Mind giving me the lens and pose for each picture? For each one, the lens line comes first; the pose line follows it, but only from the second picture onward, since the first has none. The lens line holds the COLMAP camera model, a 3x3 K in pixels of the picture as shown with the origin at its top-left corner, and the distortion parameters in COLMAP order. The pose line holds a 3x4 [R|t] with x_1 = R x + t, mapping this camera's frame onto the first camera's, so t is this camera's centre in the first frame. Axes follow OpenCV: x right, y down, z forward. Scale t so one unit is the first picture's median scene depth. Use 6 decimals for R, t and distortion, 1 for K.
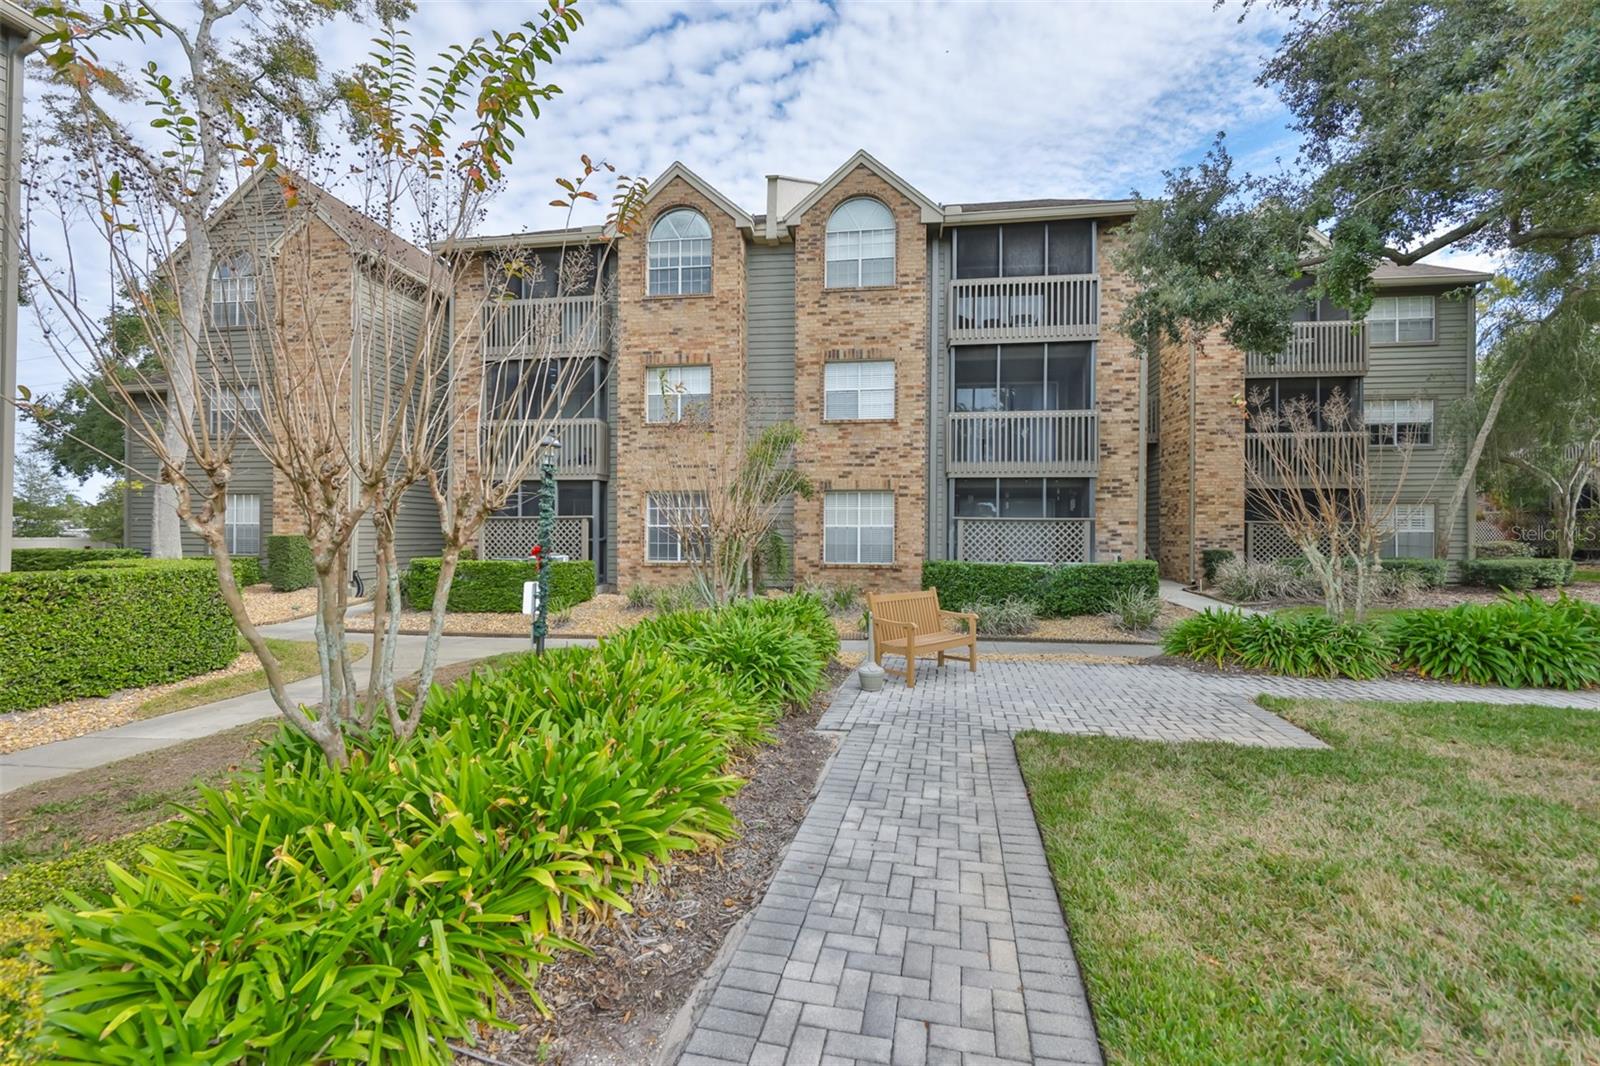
lens RADIAL K [[715.5, 0, 790.1], [0, 715.5, 534.9], [0, 0, 1]] dist [-0.003171, 0.000602]
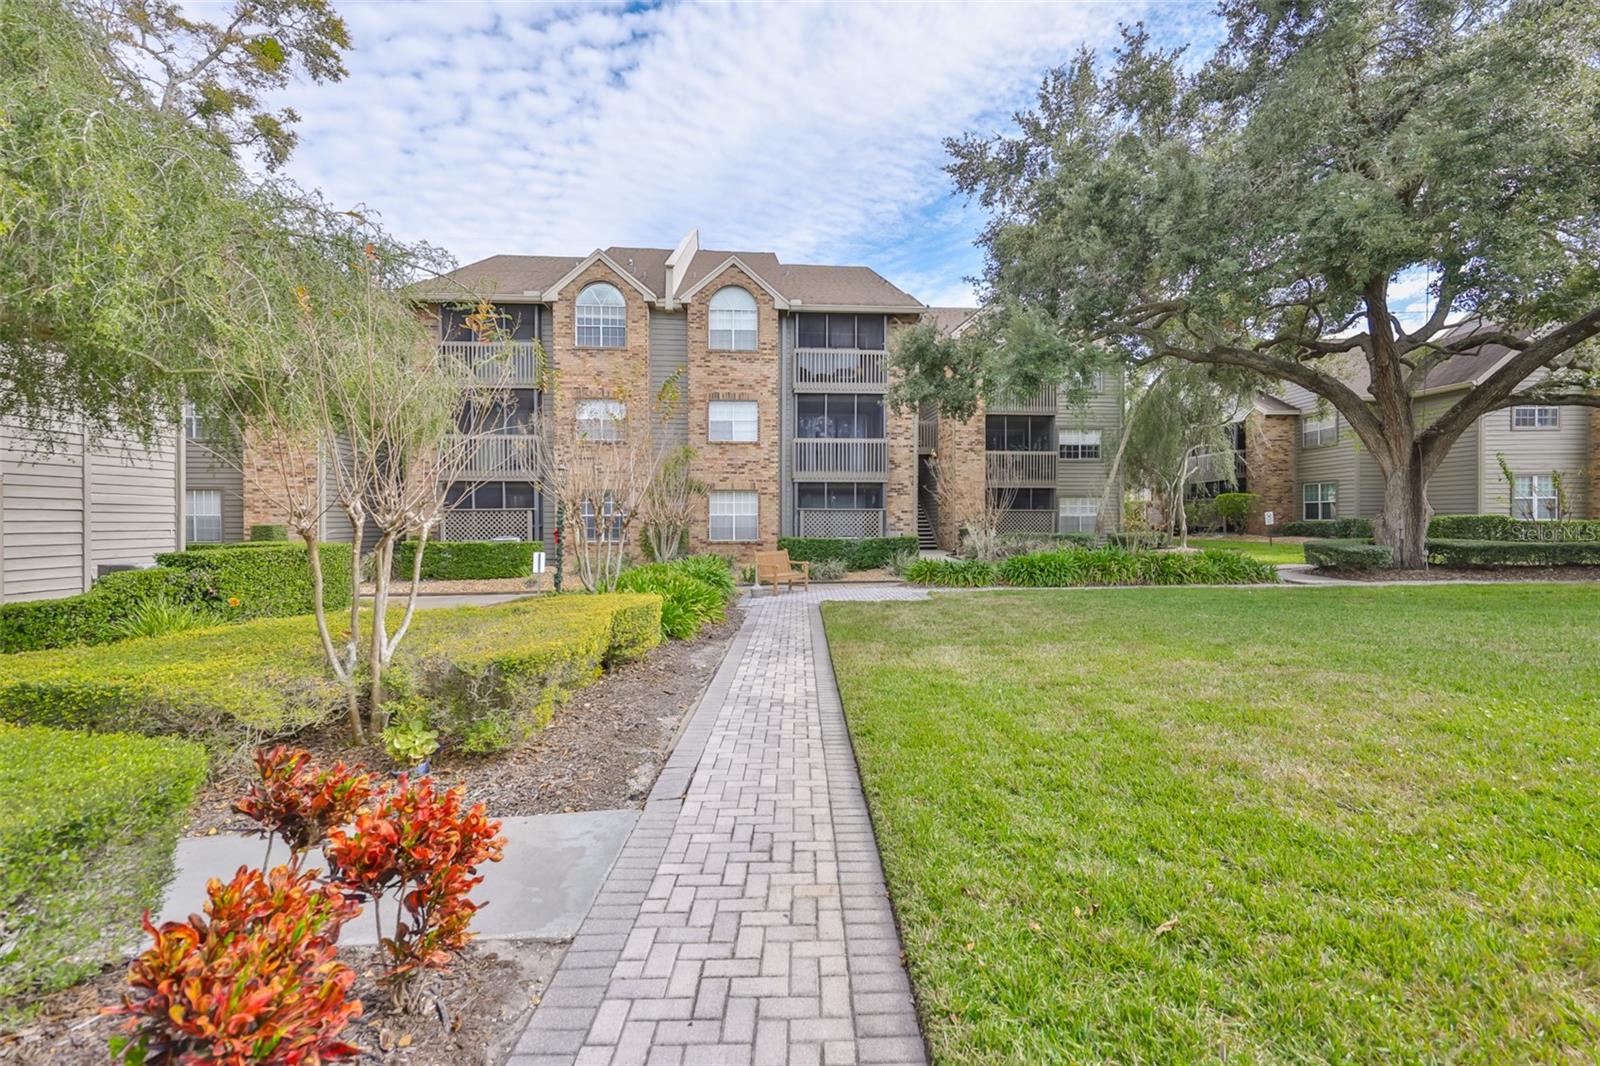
lens RADIAL K [[715.5, 0, 800.3], [0, 715.5, 528.9], [0, 0, 1]] dist [-0.003171, 0.000602]
pose [[0.973608, -0.009955, 0.228008, -0.103681], [0.006742, 0.999867, 0.014868, -0.004043], [-0.228126, -0.012939, 0.973546, -0.443468]]
